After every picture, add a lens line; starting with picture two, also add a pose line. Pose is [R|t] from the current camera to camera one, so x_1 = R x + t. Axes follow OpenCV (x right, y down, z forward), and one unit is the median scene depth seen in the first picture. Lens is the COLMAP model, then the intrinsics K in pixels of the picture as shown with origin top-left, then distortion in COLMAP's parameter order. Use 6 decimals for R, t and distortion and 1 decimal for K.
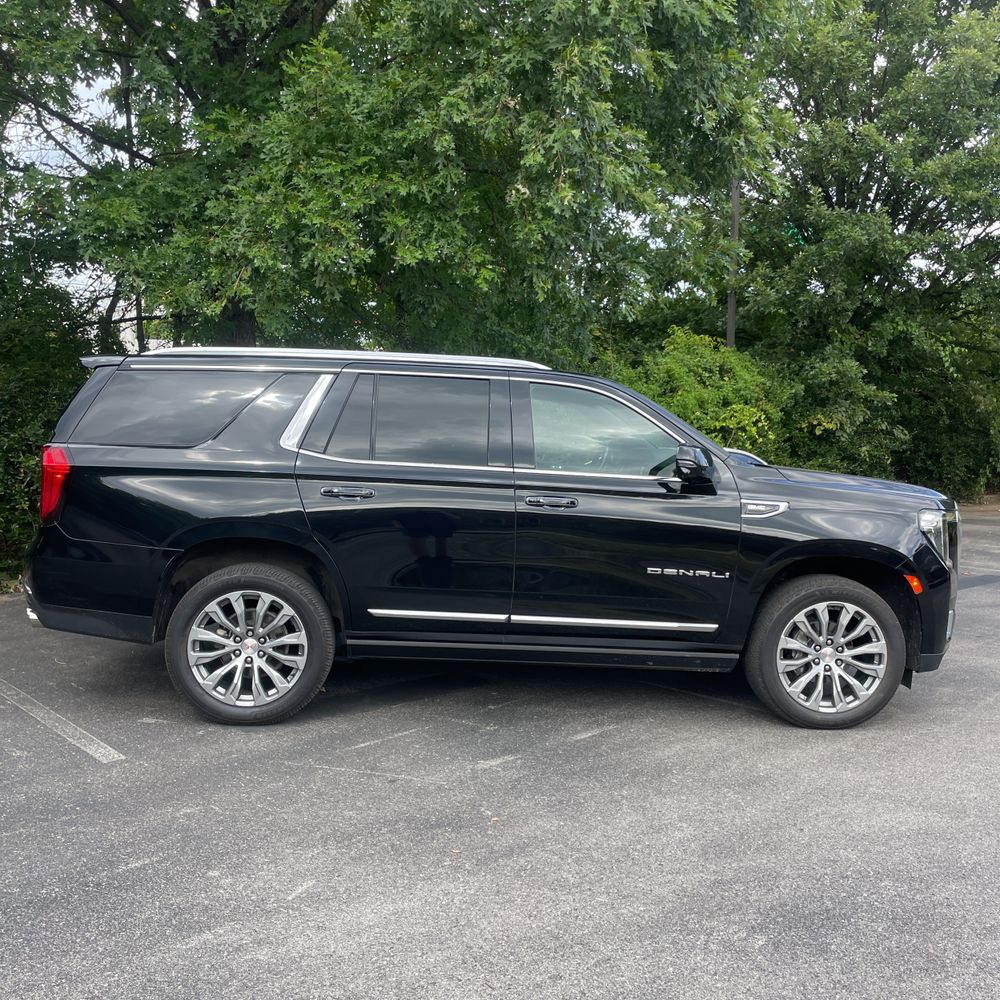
lens RADIAL K [[1011.2, 0, 496.7], [0, 1011.2, 519.2], [0, 0, 1]] dist [0.082949, -0.111593]
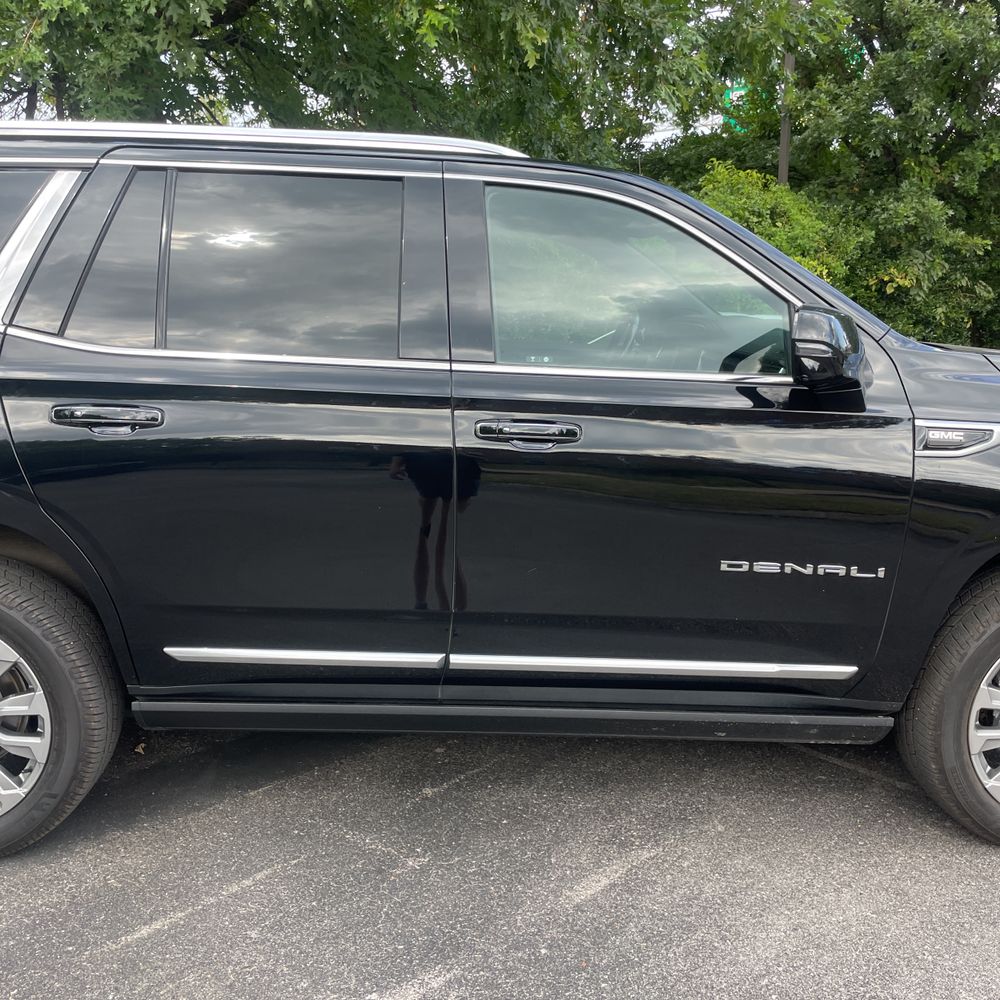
lens RADIAL K [[1011.2, 0, 496.7], [0, 1011.2, 519.2], [0, 0, 1]] dist [0.082949, -0.111593]
pose [[0.999768, -0.008696, -0.019696, 0.015541], [0.011138, 0.991776, 0.127501, -0.011997], [0.018426, -0.127691, 0.991643, 0.162188]]
